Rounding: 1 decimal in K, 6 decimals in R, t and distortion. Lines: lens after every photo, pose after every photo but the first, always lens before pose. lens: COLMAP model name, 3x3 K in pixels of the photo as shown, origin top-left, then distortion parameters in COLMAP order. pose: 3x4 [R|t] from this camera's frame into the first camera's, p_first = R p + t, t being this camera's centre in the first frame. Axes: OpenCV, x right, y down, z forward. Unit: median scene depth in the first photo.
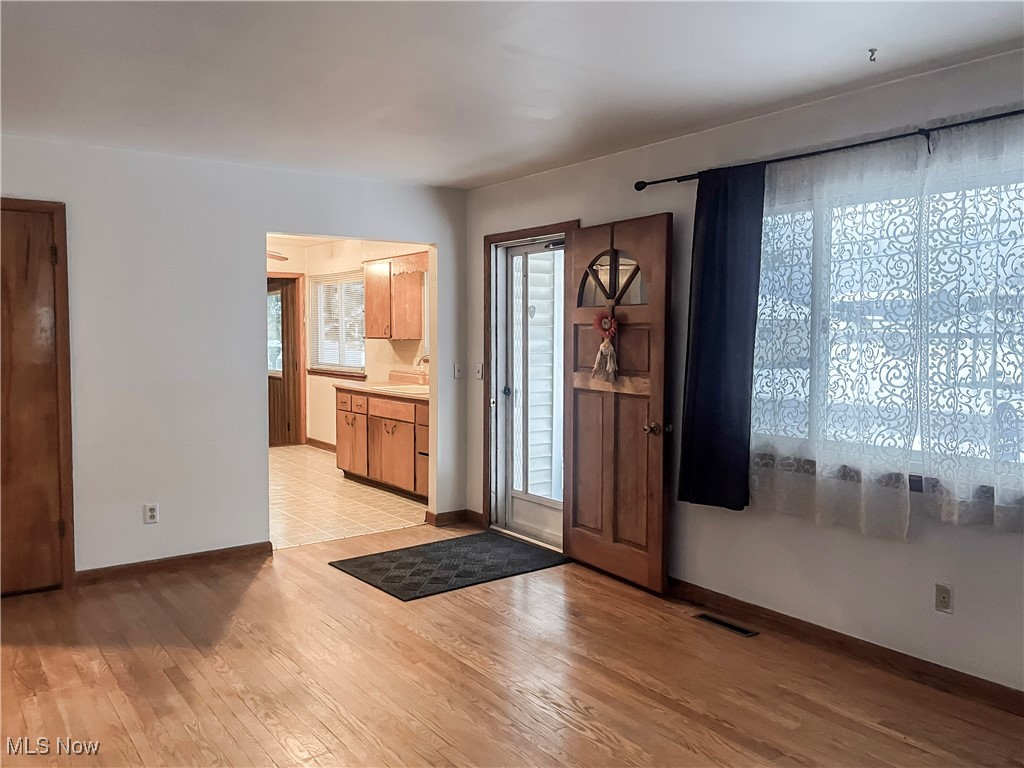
lens RADIAL K [[799.5, 0, 538.2], [0, 799.5, 384.7], [0, 0, 1]] dist [0.061549, -0.069689]
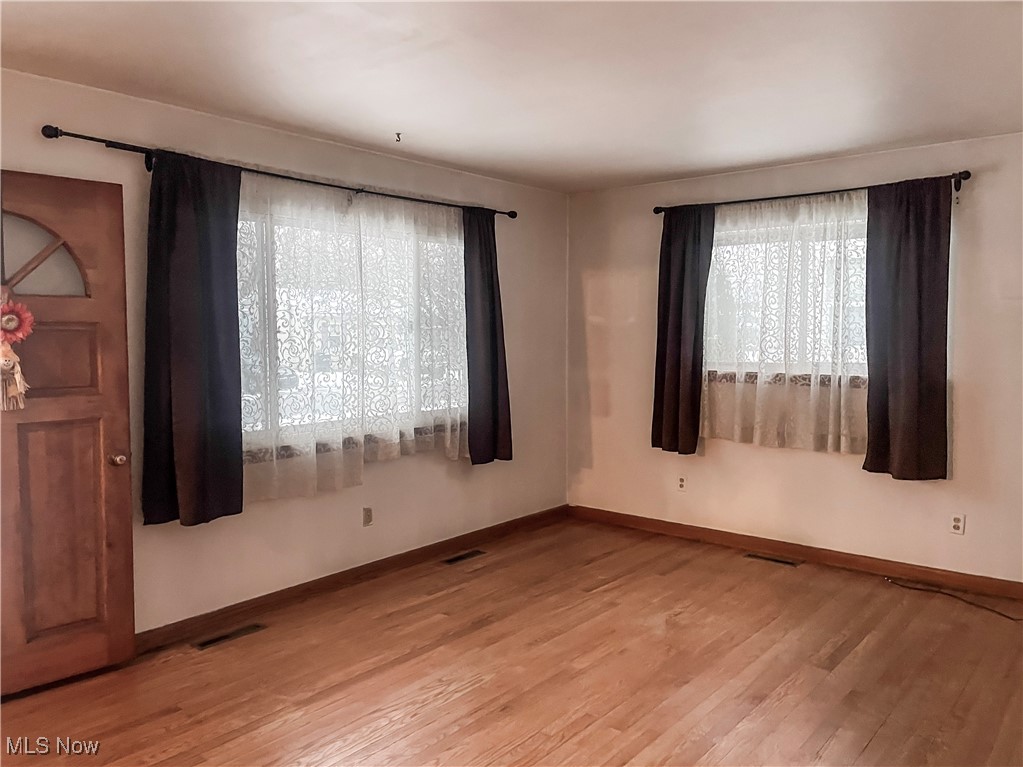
lens RADIAL K [[798.7, 0, 508.7], [0, 798.7, 380.3], [0, 0, 1]] dist [0.061549, -0.069689]
pose [[-0.227265, -0.070779, 0.971257, -0.892408], [0.060065, 0.994438, 0.086523, -0.083355], [-0.971979, 0.078002, -0.221749, 1.009203]]
